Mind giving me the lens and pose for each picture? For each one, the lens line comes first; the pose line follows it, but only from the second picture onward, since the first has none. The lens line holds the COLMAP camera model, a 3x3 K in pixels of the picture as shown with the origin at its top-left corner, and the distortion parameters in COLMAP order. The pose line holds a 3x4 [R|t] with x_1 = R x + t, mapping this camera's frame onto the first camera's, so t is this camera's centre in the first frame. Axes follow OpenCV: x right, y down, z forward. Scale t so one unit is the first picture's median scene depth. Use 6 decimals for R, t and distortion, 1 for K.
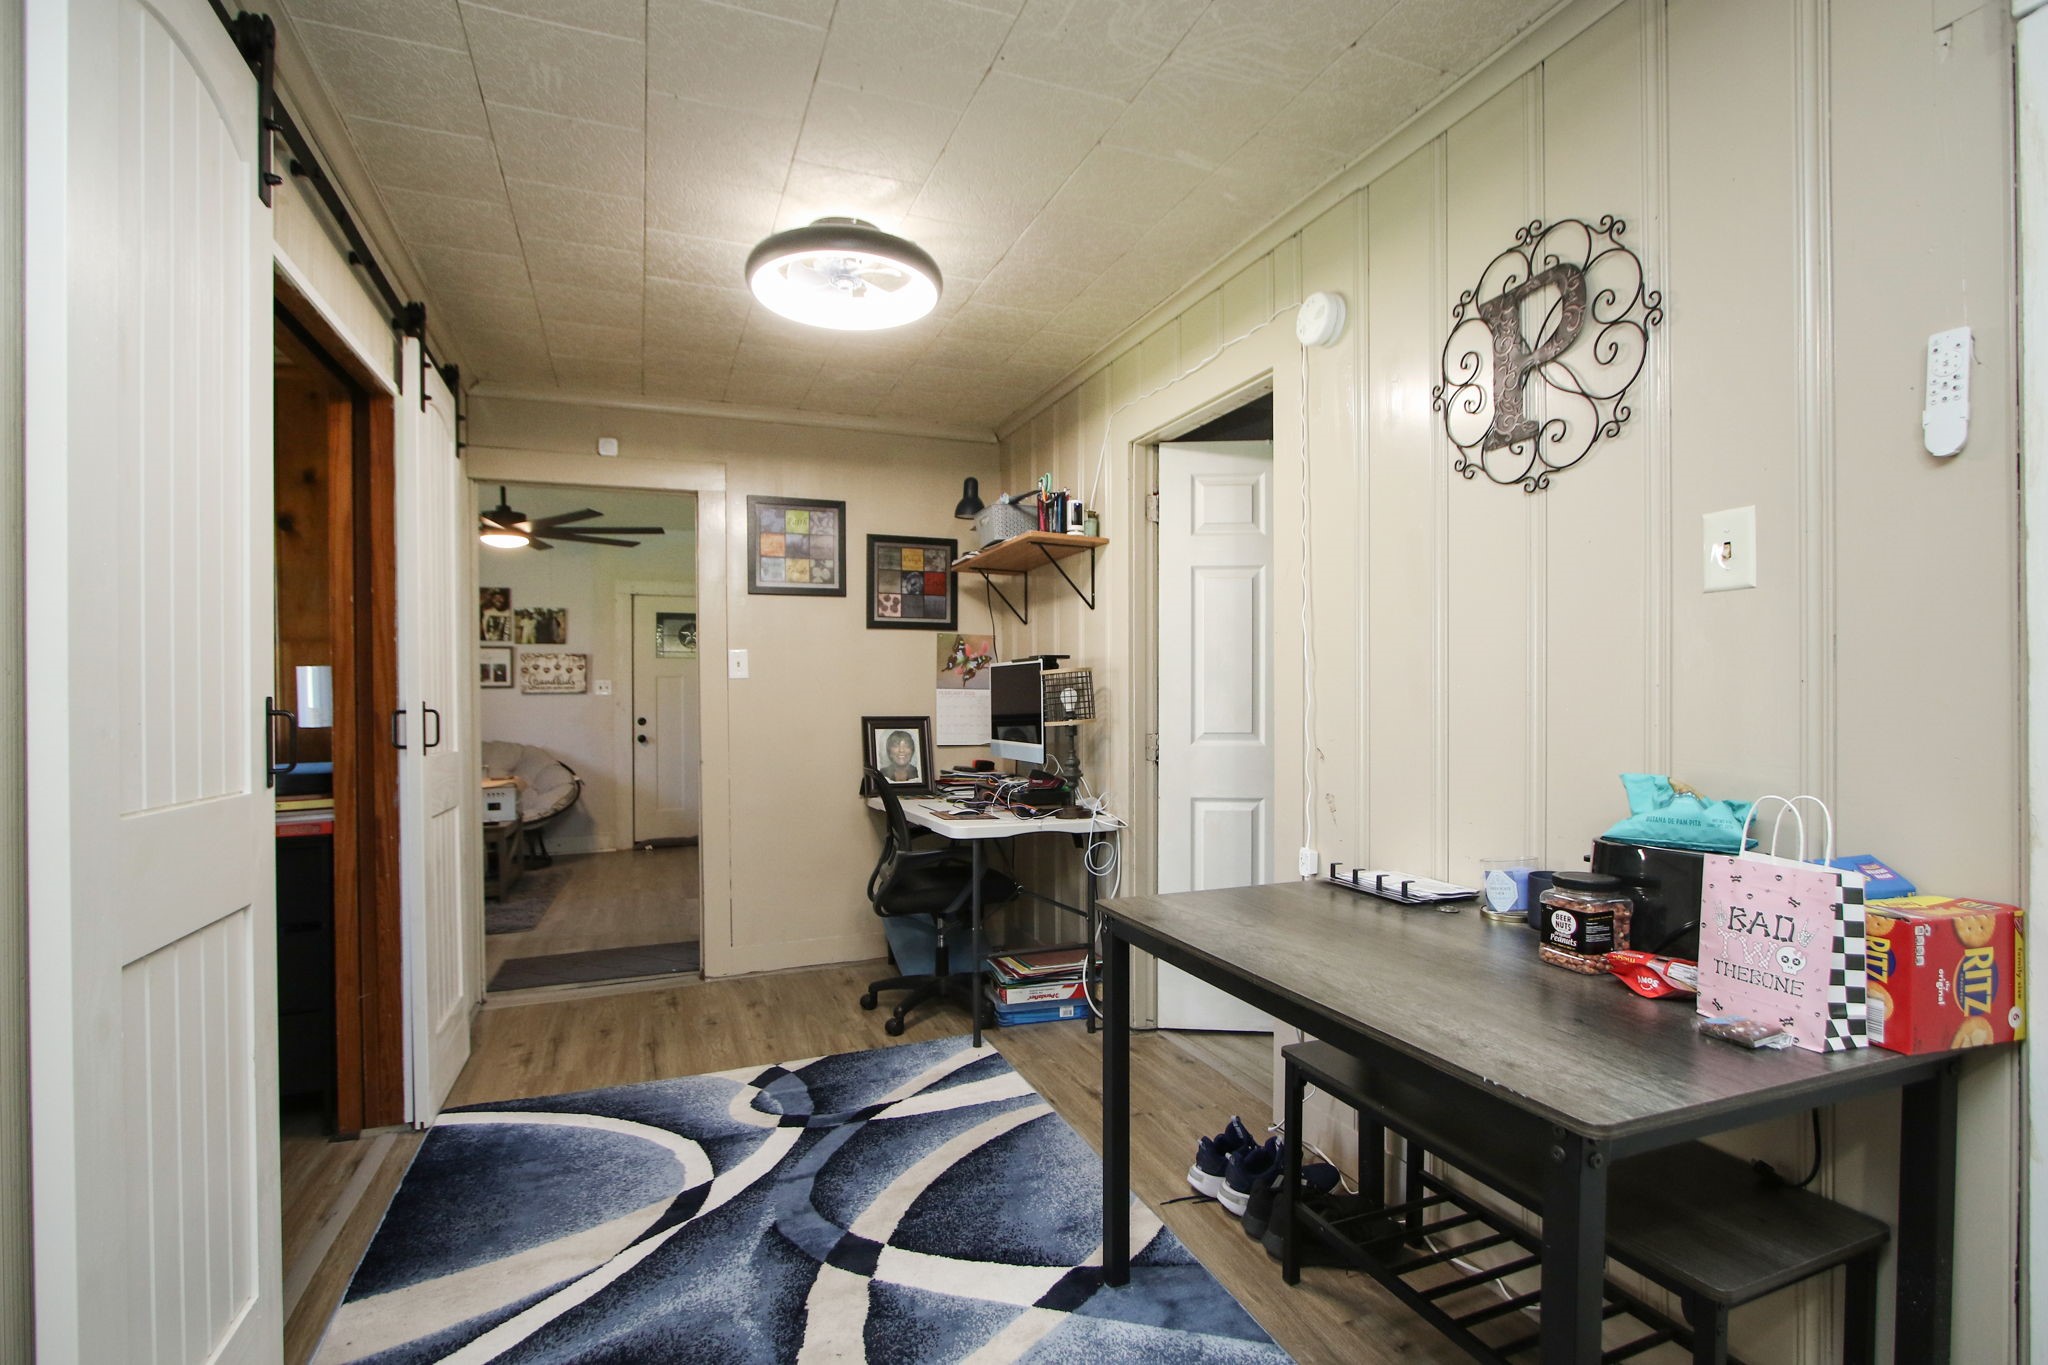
lens RADIAL K [[946.4, 0, 1036.5], [0, 946.4, 692.5], [0, 0, 1]] dist [-0.018874, 0.002949]
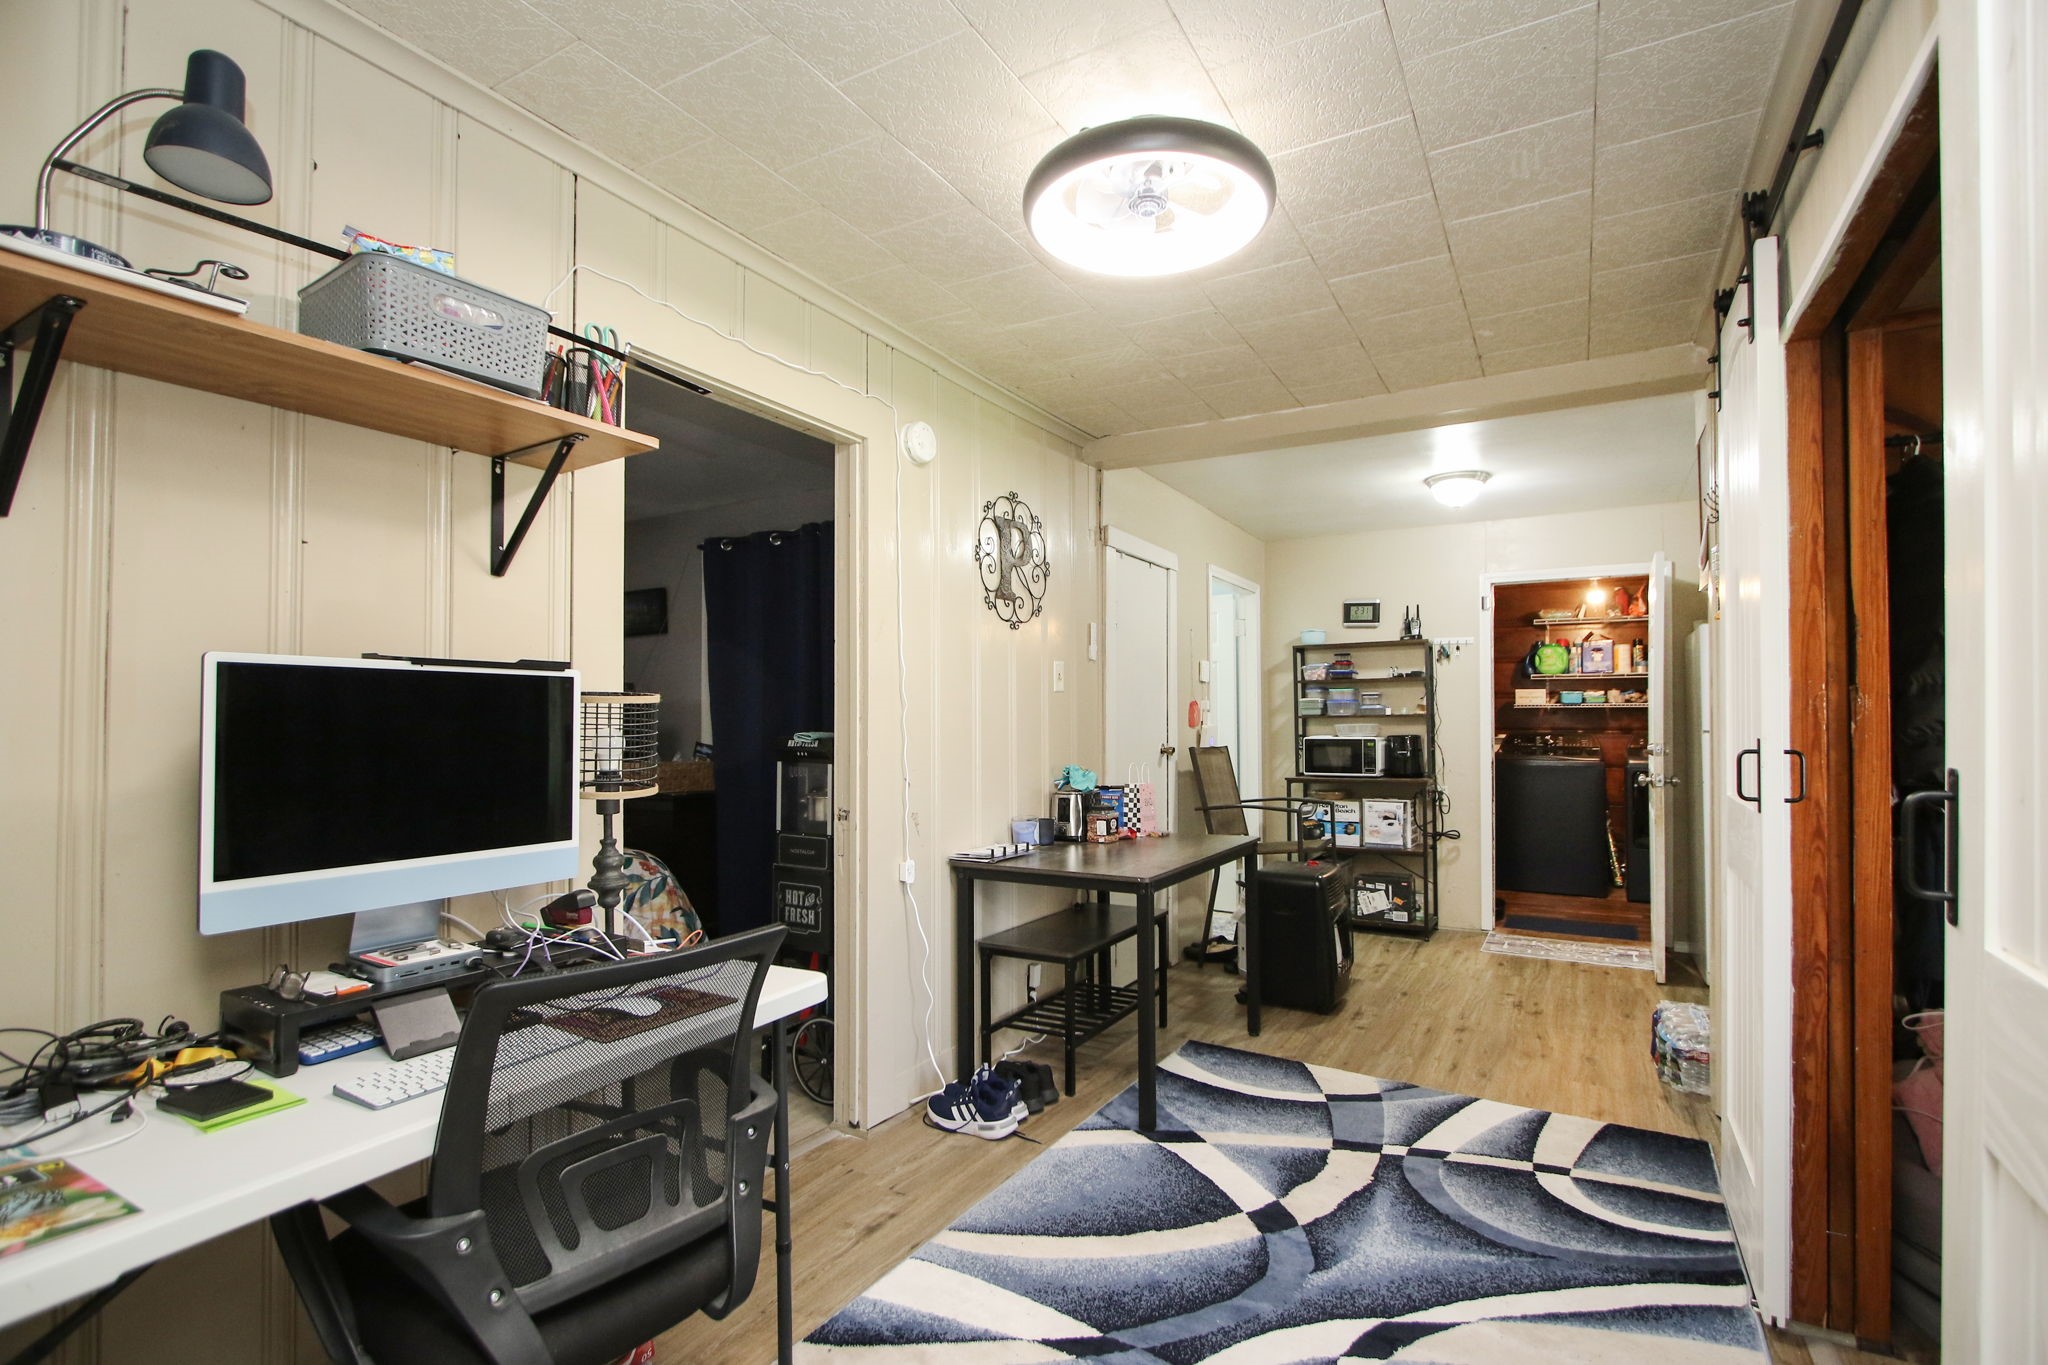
lens RADIAL K [[946.4, 0, 1035.0], [0, 946.4, 701.4], [0, 0, 1]] dist [-0.018874, 0.002949]
pose [[-0.609300, 0.024977, 0.792546, -0.977798], [0.005735, 0.999616, -0.027093, -0.009236], [-0.792919, -0.011963, -0.609209, 2.007247]]
